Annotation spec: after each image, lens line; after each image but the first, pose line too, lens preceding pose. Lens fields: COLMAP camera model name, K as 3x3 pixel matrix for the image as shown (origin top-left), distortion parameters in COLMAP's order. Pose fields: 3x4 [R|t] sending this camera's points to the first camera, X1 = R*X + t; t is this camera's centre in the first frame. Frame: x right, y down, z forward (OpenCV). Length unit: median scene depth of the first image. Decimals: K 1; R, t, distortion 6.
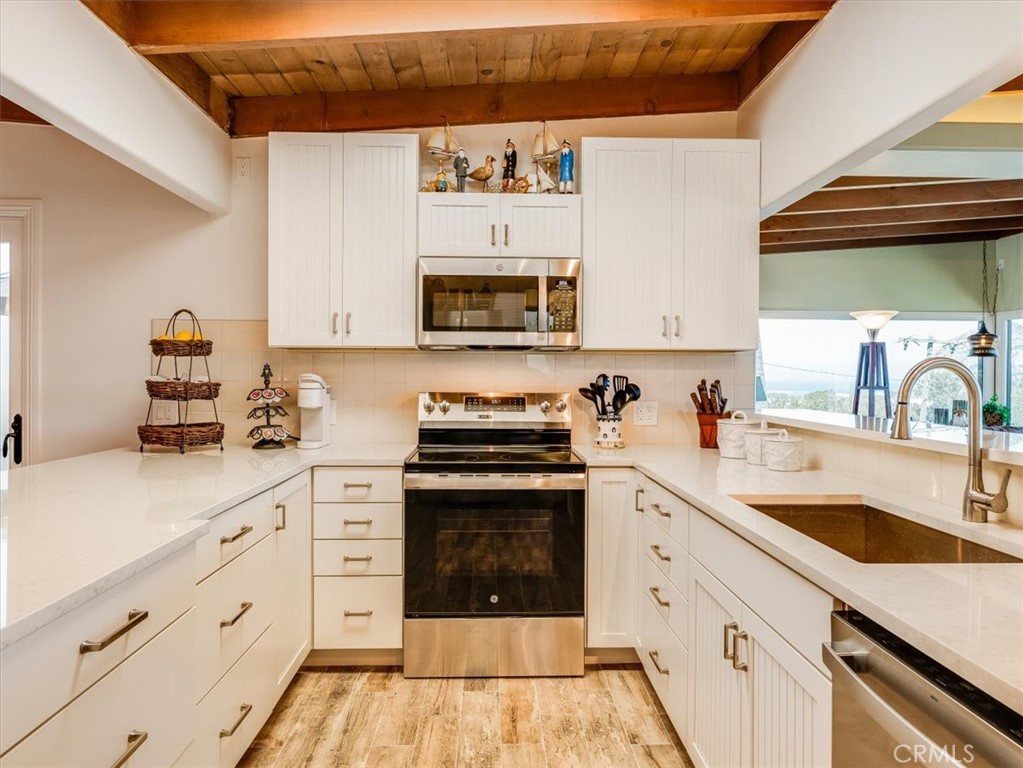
lens RADIAL K [[704.6, 0, 513.8], [0, 704.6, 380.8], [0, 0, 1]] dist [0.003202, 0.005498]
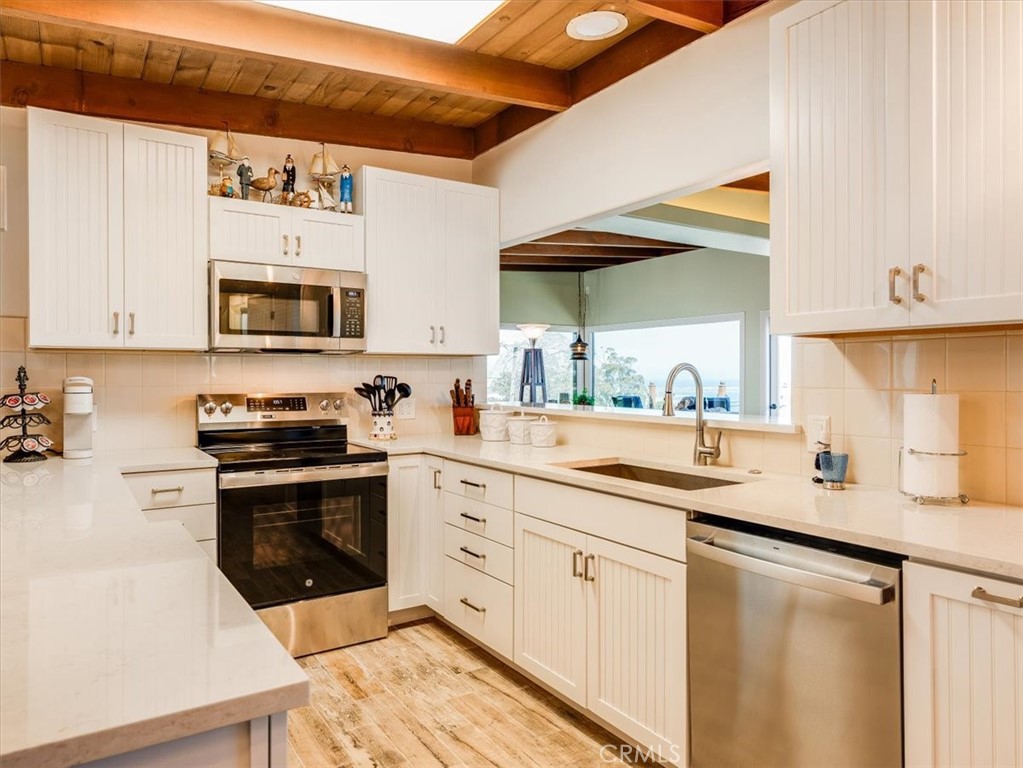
lens RADIAL K [[704.6, 0, 476.7], [0, 704.6, 380.5], [0, 0, 1]] dist [0.003202, 0.005498]
pose [[0.855755, -0.010821, 0.517268, -0.331547], [0.010877, 0.999937, 0.002923, -0.002342], [-0.517267, 0.003125, 0.855818, -0.058364]]
